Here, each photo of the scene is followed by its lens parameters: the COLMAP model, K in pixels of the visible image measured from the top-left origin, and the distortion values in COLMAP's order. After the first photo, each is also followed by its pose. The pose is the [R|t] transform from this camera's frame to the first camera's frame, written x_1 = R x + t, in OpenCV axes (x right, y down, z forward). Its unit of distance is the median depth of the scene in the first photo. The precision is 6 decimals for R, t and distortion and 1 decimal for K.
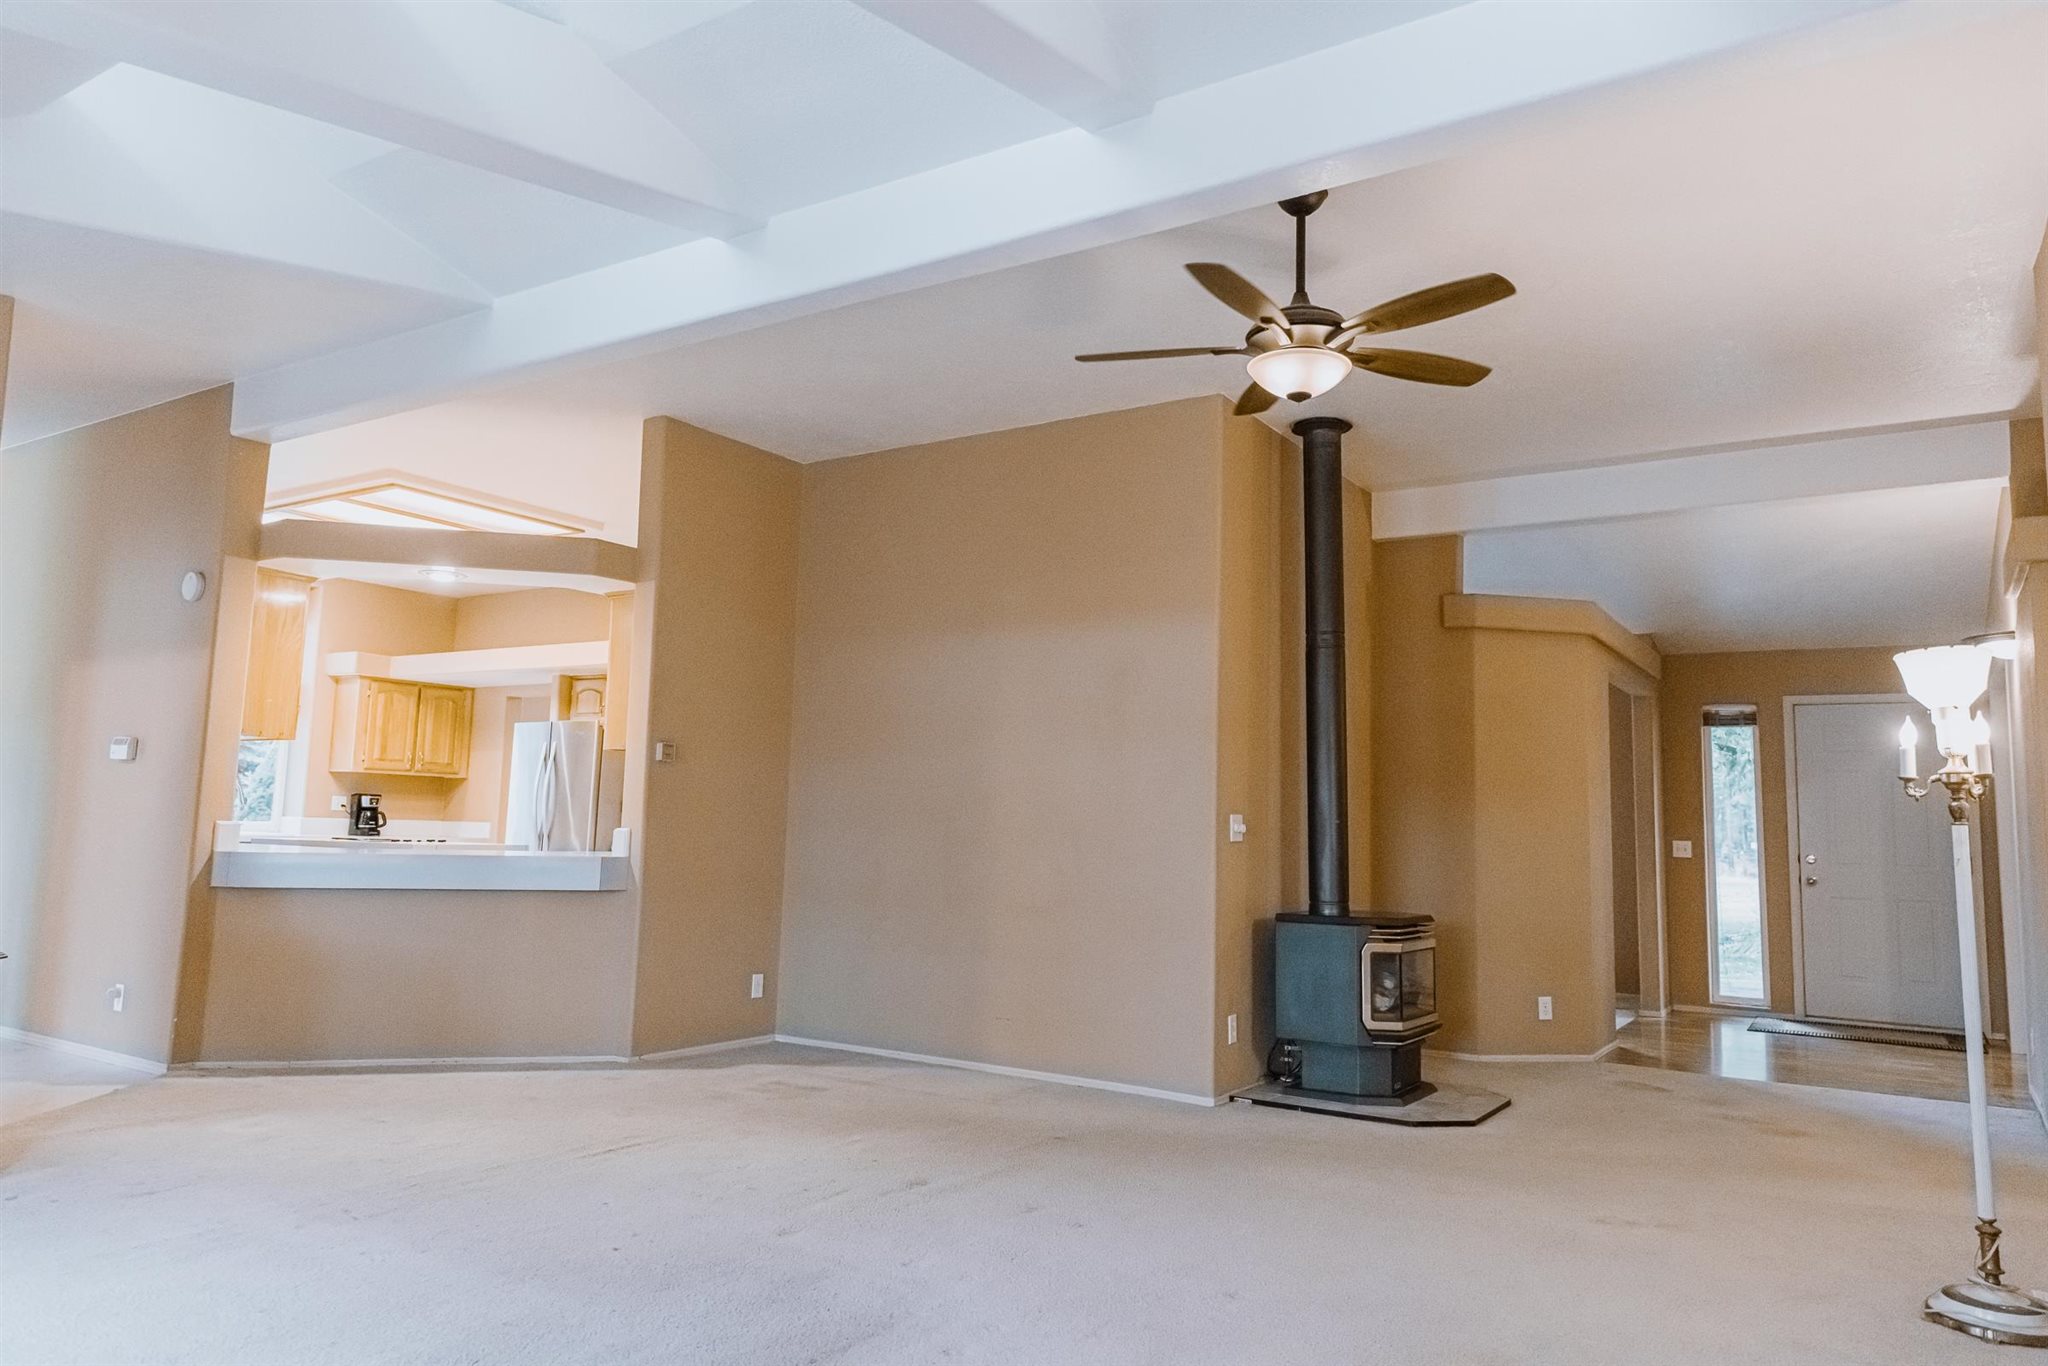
lens RADIAL K [[1356.6, 0, 1019.3], [0, 1356.6, 683.9], [0, 0, 1]] dist [0.018214, 0.000421]
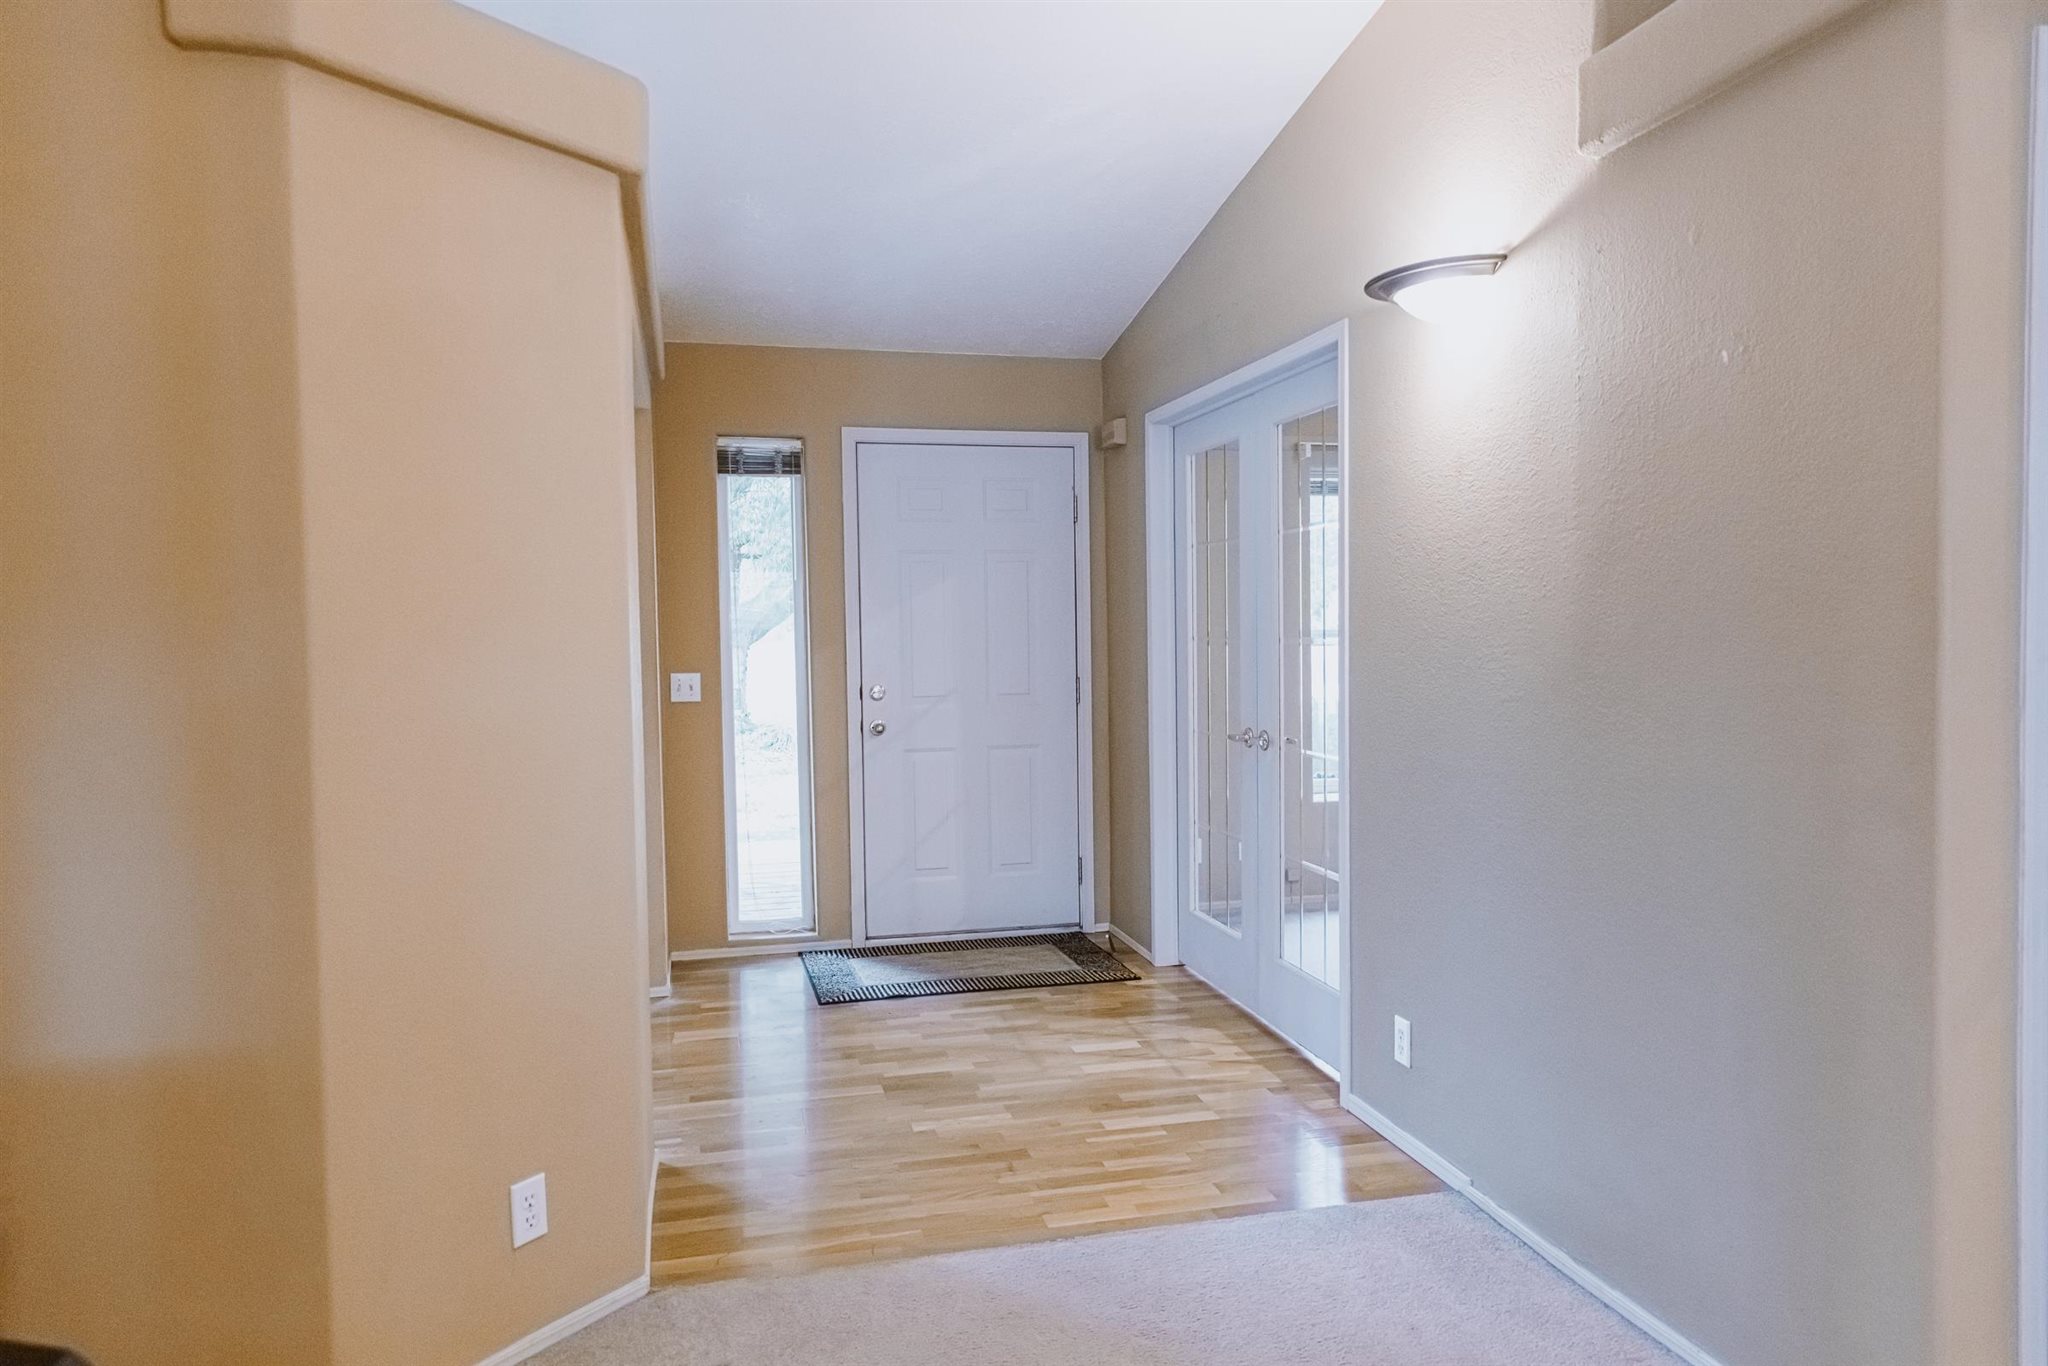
lens RADIAL K [[1356.6, 0, 1019.3], [0, 1356.6, 683.9], [0, 0, 1]] dist [0.018214, 0.000421]
pose [[0.686054, -0.075854, 0.723586, 0.169638], [-0.046750, 0.987899, 0.147887, 0.028417], [-0.726047, -0.135286, 0.674205, 0.517820]]
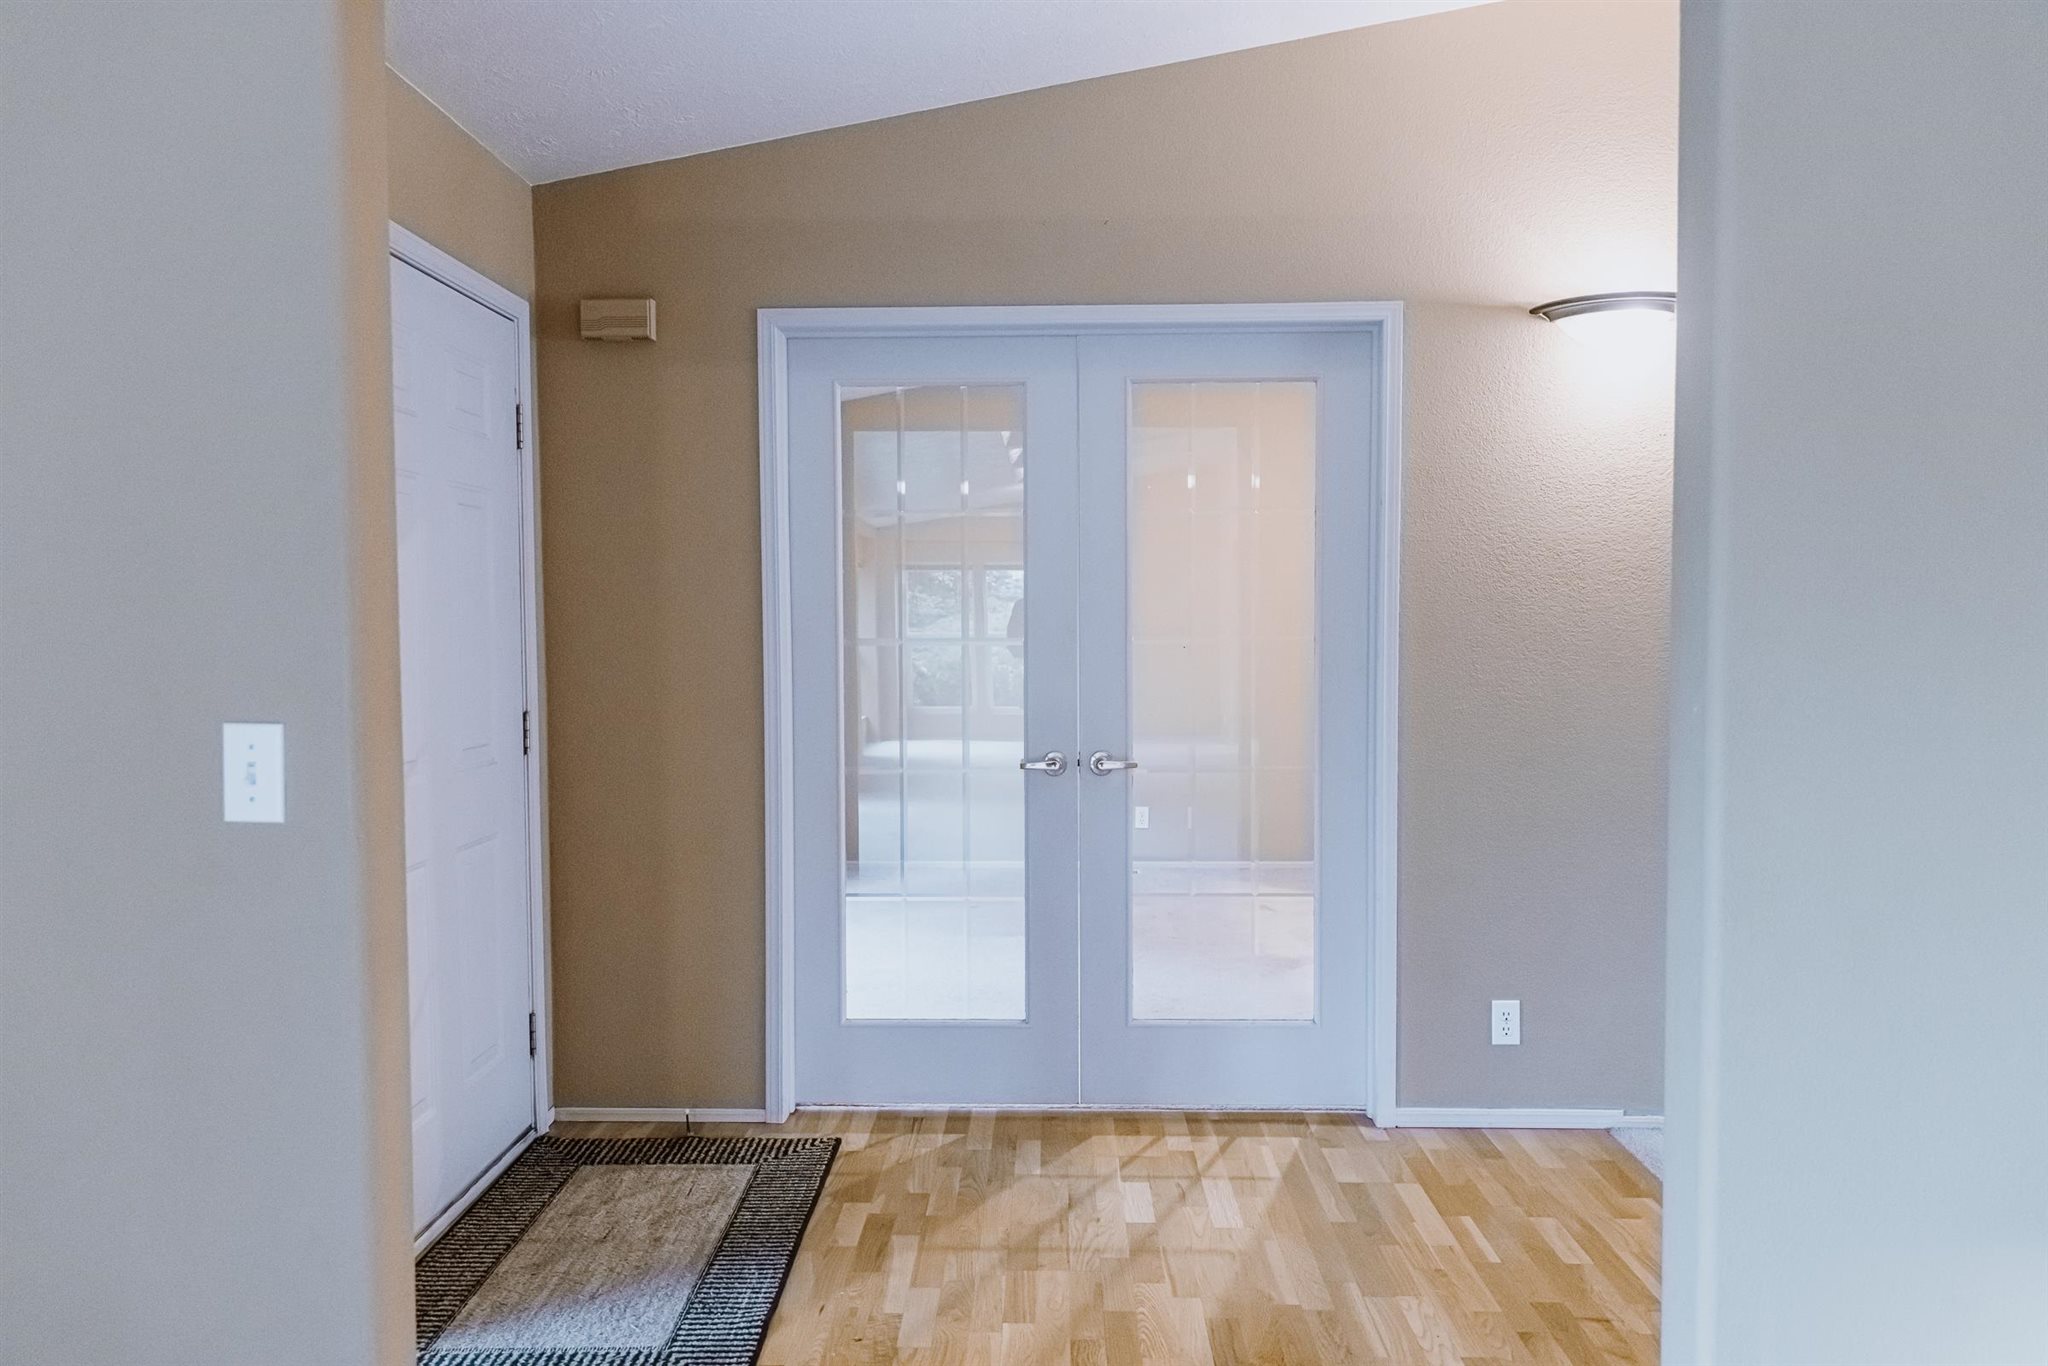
lens RADIAL K [[1356.6, 0, 1019.3], [0, 1356.6, 683.9], [0, 0, 1]] dist [0.018214, 0.000421]
pose [[-0.525016, -0.065552, 0.848564, 0.256409], [-0.108472, 0.994052, 0.009679, 0.092149], [-0.844152, -0.086964, -0.529004, 1.016709]]
